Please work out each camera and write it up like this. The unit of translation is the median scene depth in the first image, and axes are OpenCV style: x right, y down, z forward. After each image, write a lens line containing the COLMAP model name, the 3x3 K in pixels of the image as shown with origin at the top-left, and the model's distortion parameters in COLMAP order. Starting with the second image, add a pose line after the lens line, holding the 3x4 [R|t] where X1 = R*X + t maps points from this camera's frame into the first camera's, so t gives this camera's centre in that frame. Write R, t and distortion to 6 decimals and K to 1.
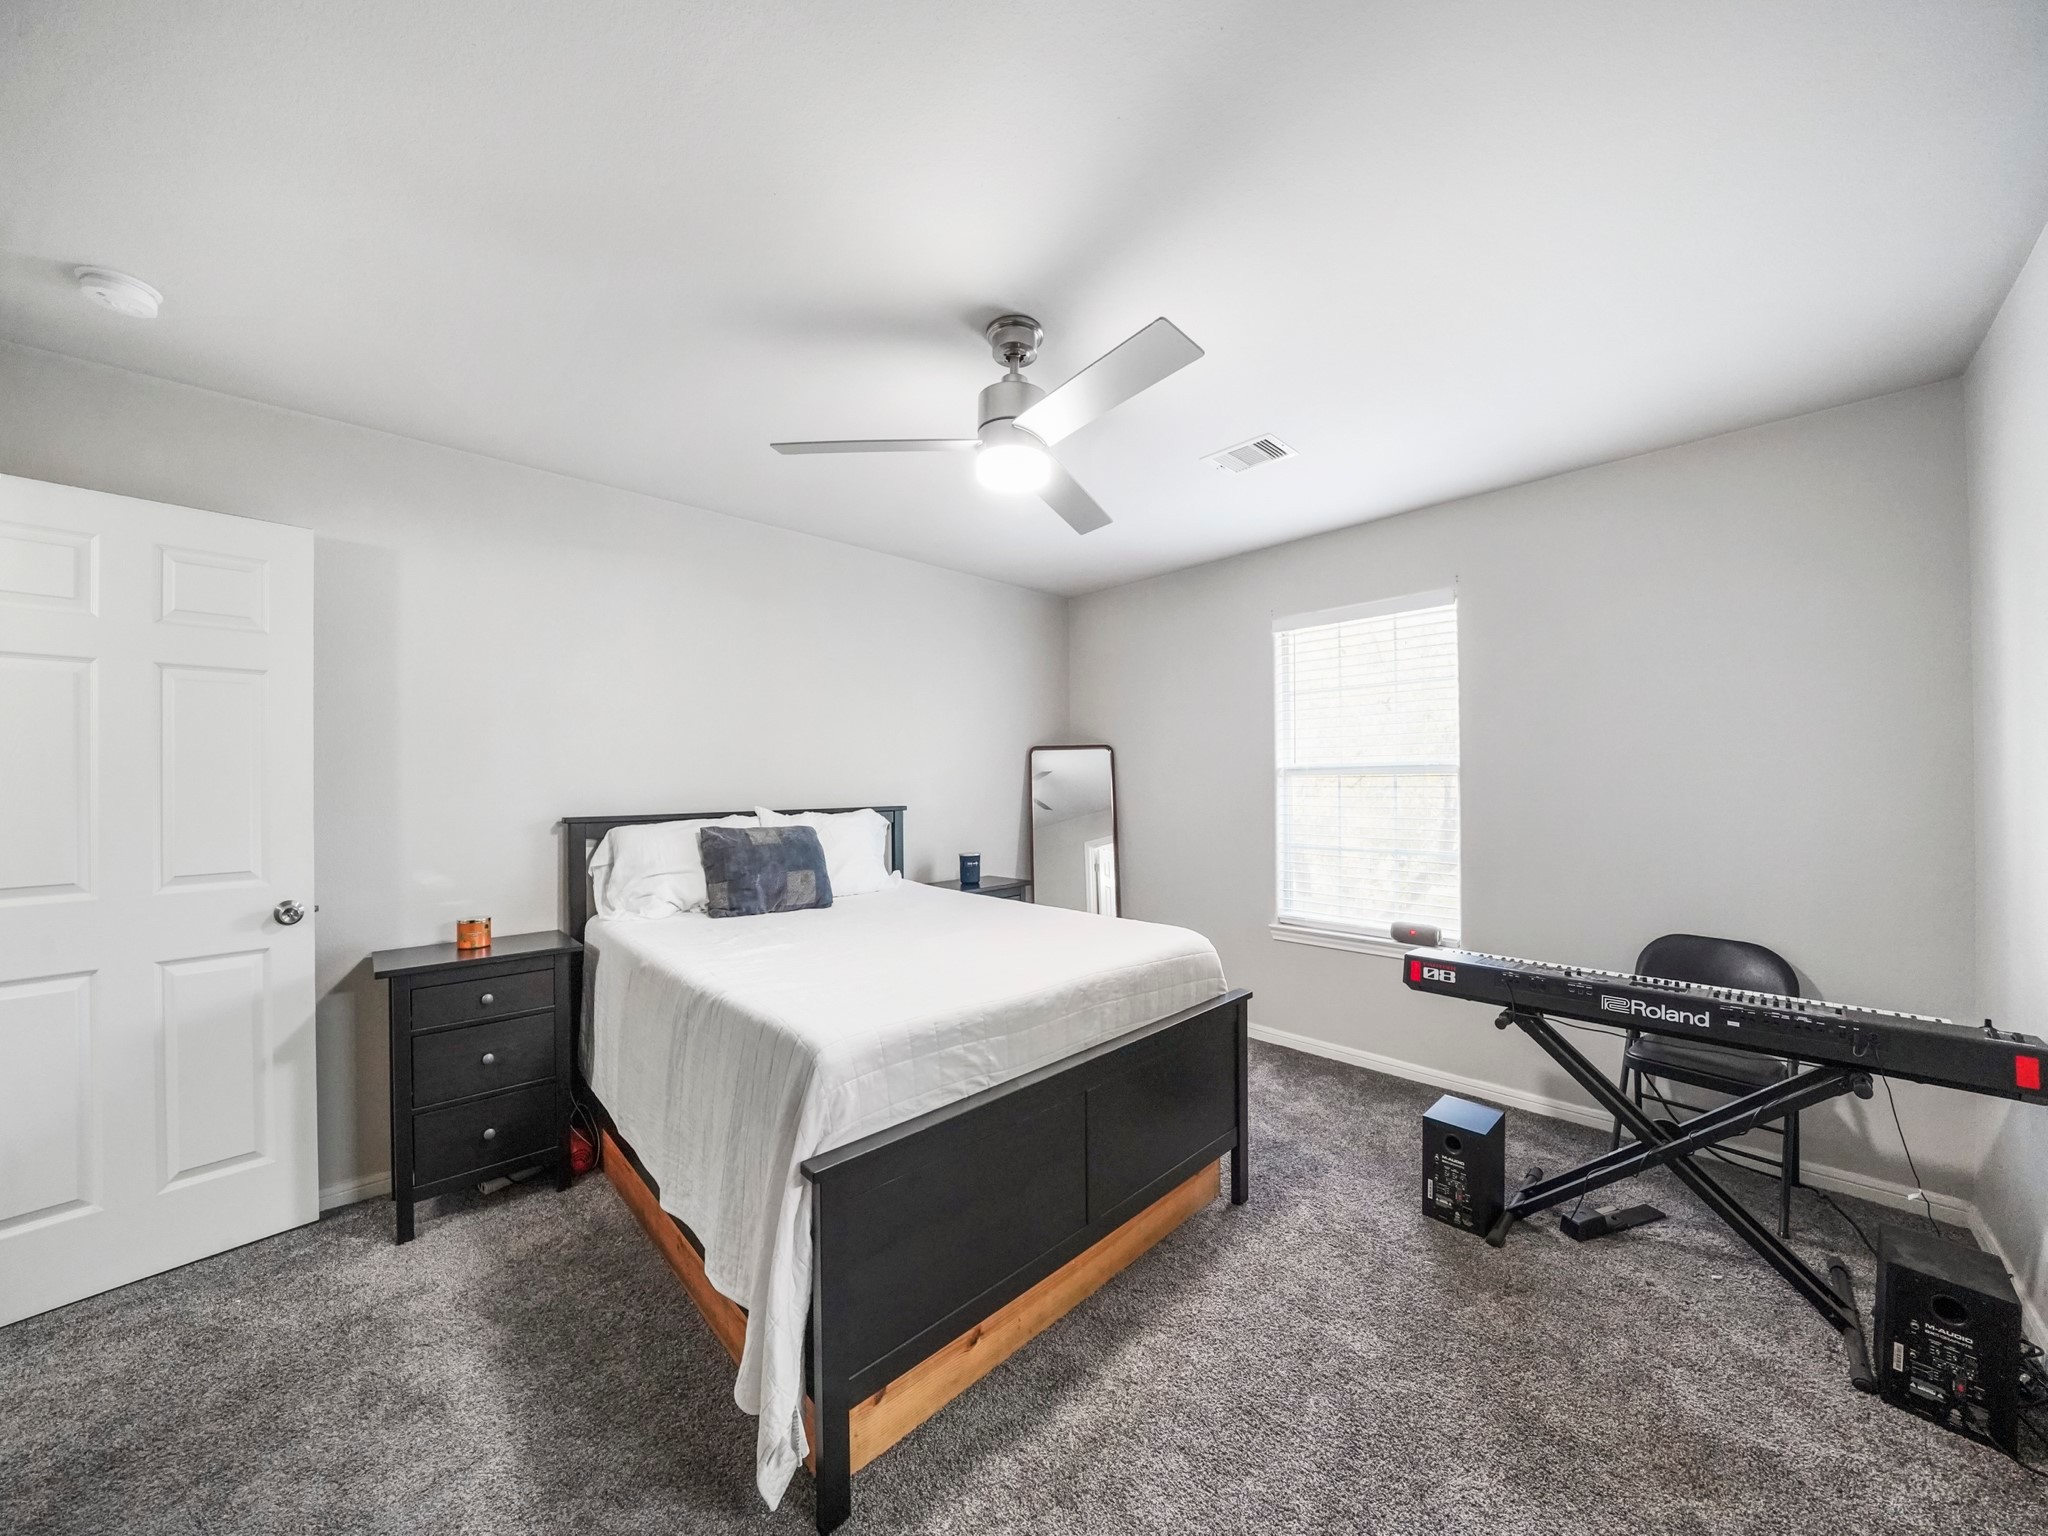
lens RADIAL K [[707.3, 0, 1016.9], [0, 707.3, 773.6], [0, 0, 1]] dist [0.000359, 0.000024]
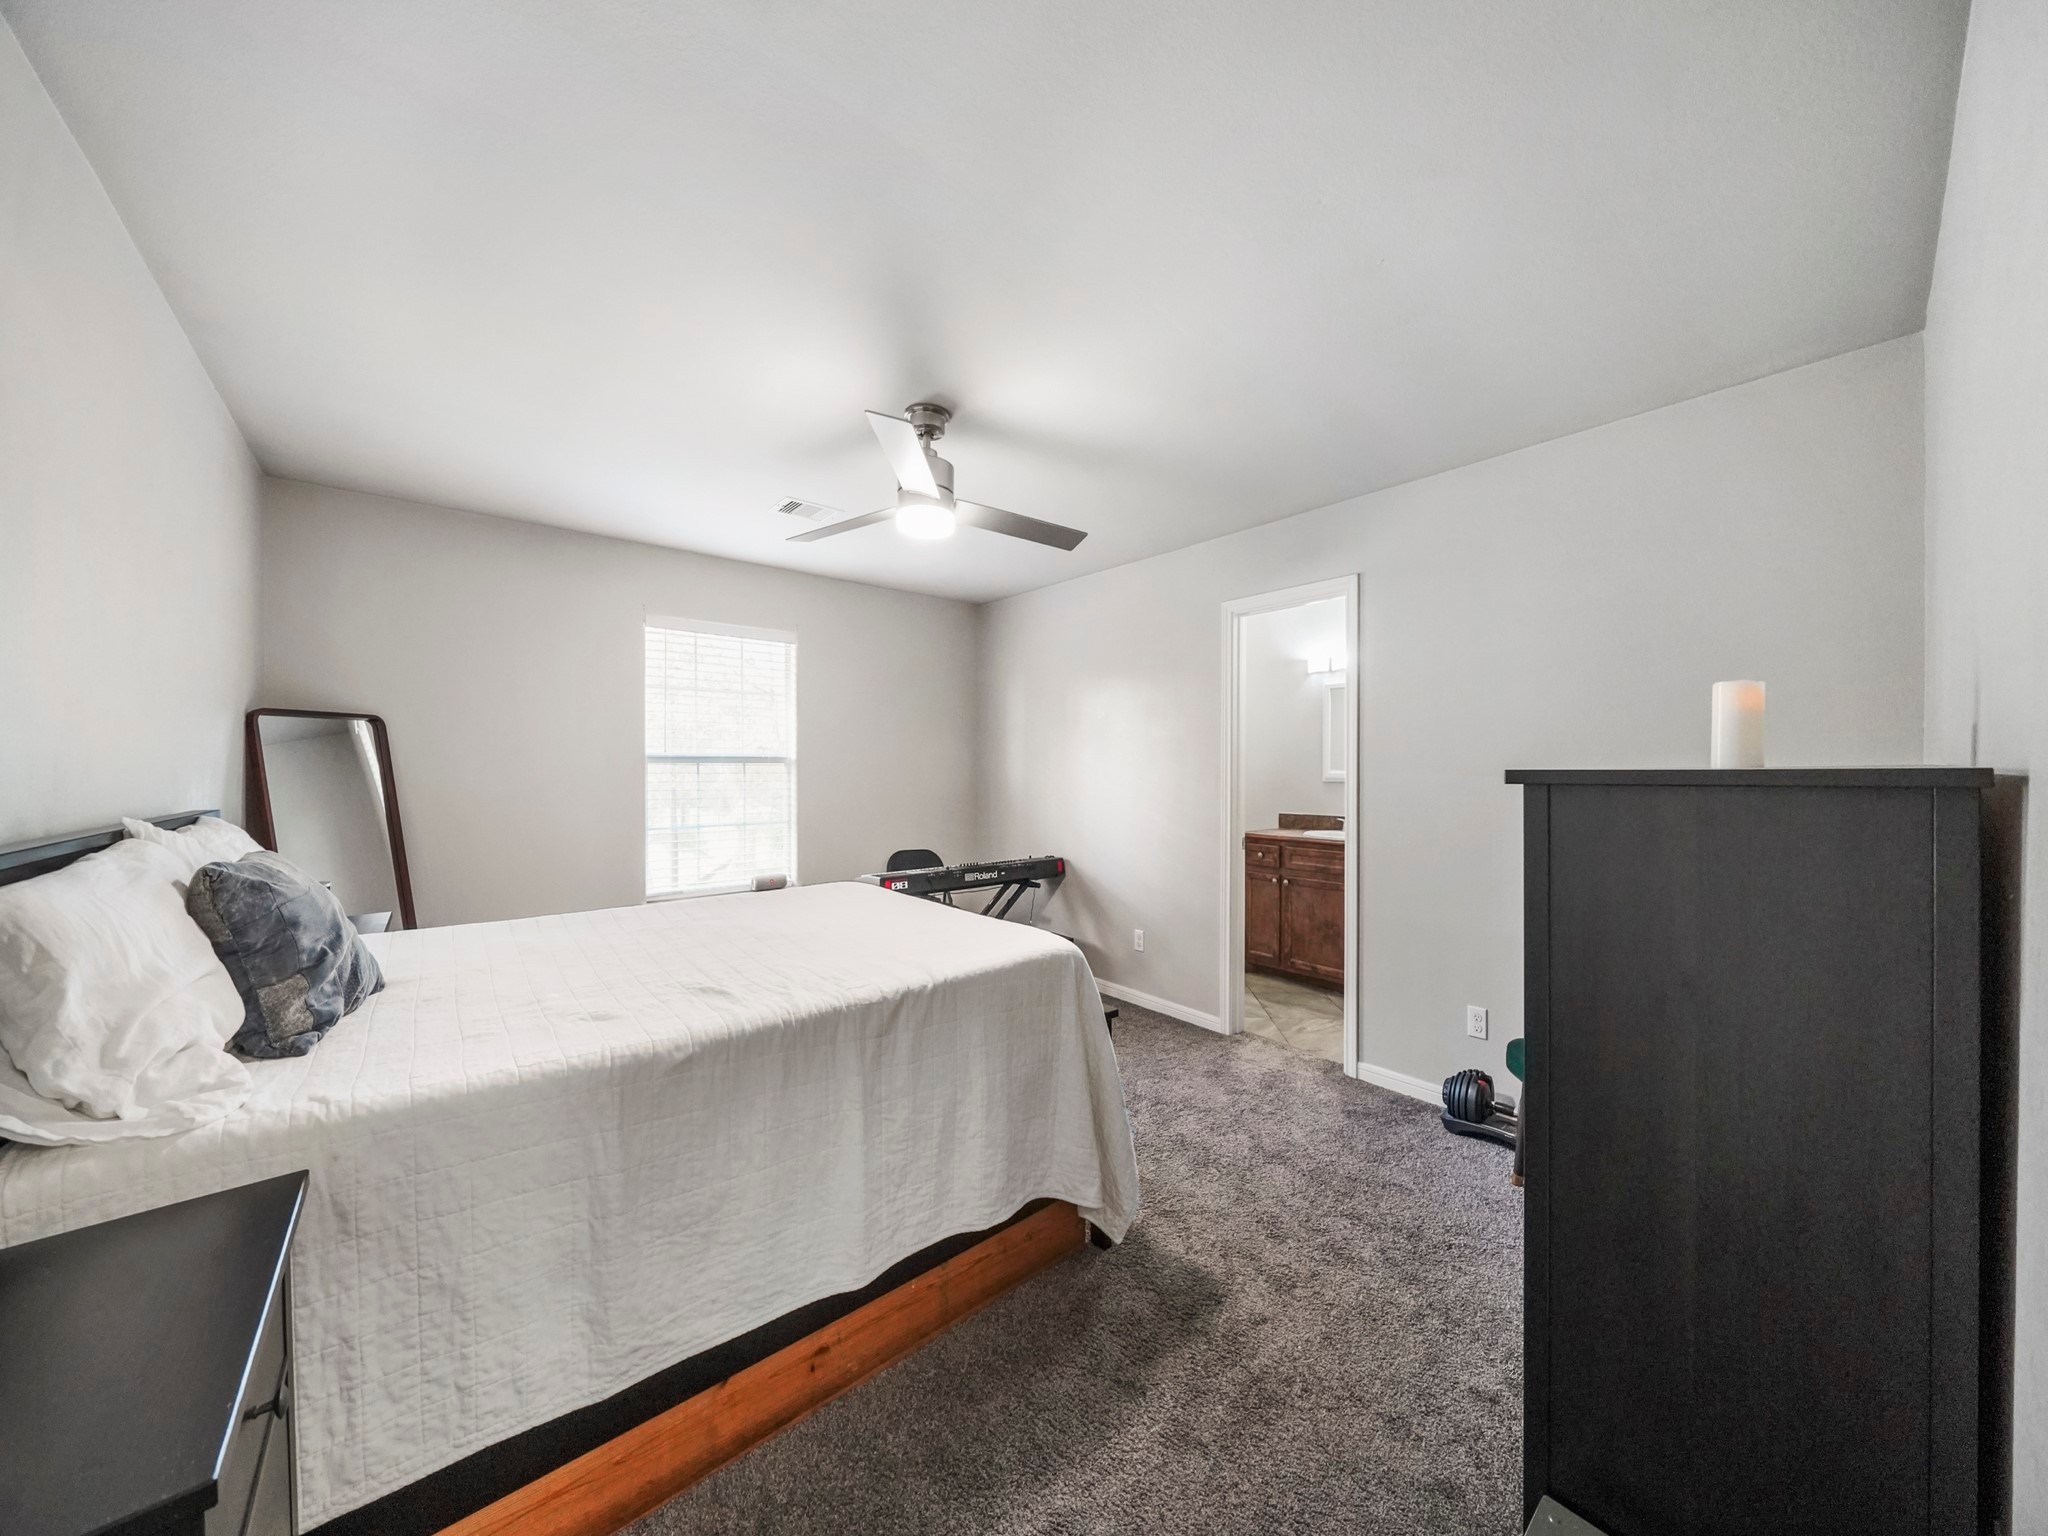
lens RADIAL K [[707.3, 0, 1016.9], [0, 707.3, 773.6], [0, 0, 1]] dist [0.000359, 0.000024]
pose [[0.055318, 0.001274, 0.998468, -0.766179], [-0.003287, 0.999994, -0.001094, 0.021430], [-0.998463, -0.003222, 0.055321, 0.458628]]
